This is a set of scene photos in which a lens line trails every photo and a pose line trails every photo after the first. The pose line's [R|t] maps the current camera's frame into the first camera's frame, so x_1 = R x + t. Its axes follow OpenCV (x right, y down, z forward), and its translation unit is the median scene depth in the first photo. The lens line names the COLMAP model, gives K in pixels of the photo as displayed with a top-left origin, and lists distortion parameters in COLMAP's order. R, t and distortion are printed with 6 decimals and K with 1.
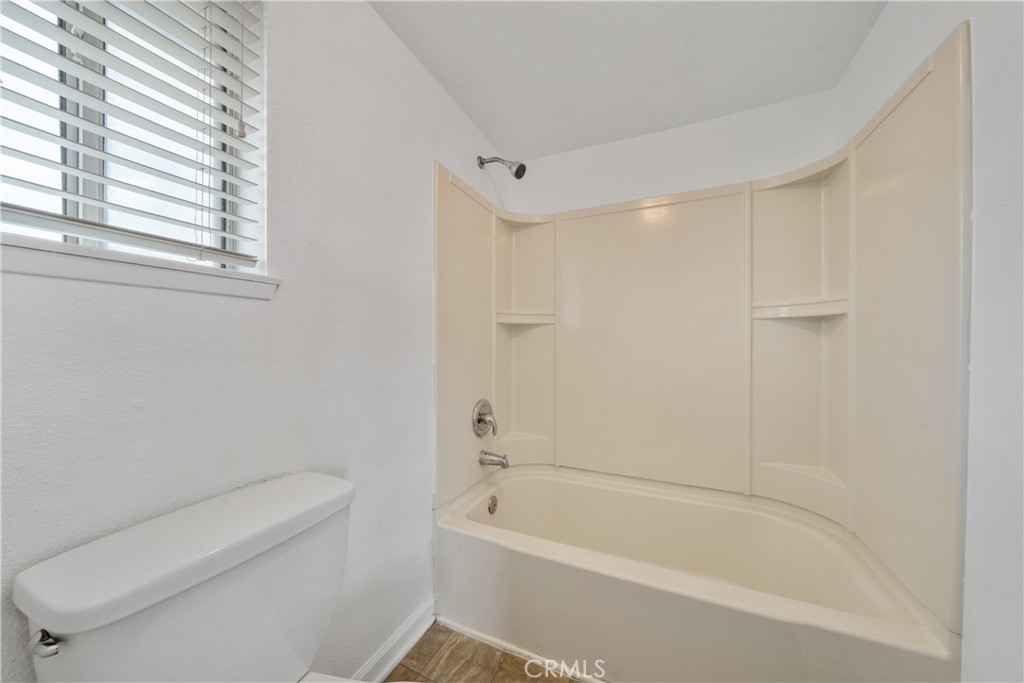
lens RADIAL K [[349.5, 0, 509.4], [0, 349.5, 351.1], [0, 0, 1]] dist [0.000715, 0.000001]
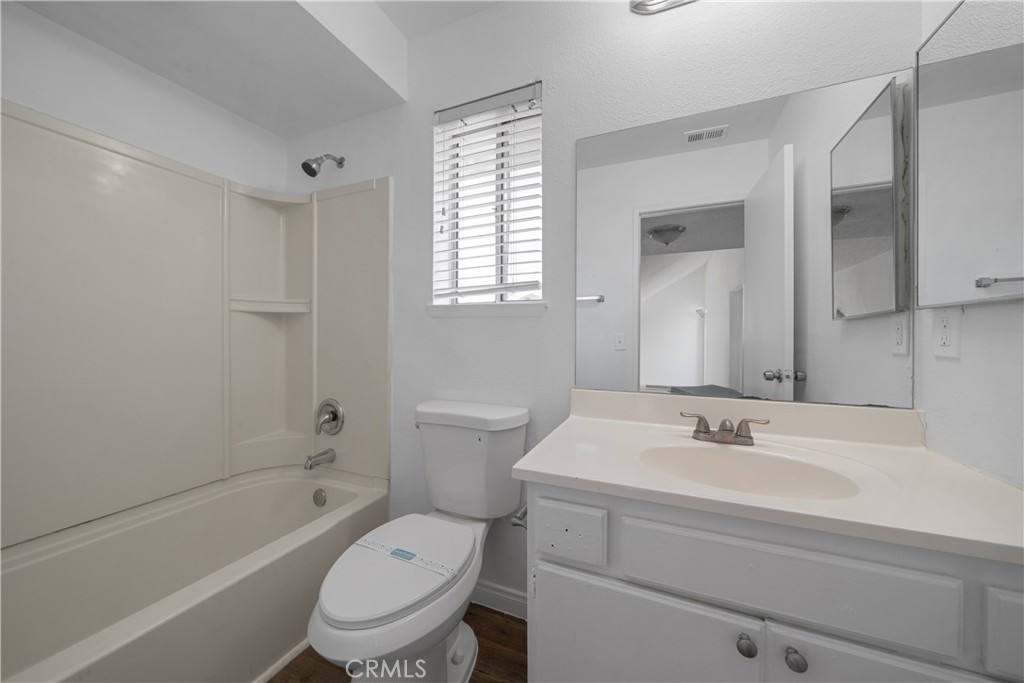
lens RADIAL K [[351.6, 0, 515.5], [0, 351.6, 347.5], [0, 0, 1]] dist [-0.000004, 0.000017]
pose [[-0.038907, -0.022158, 0.998997, -0.436846], [-0.003542, 0.999751, 0.022037, -0.009777], [-0.999237, -0.002681, -0.038975, 0.186279]]
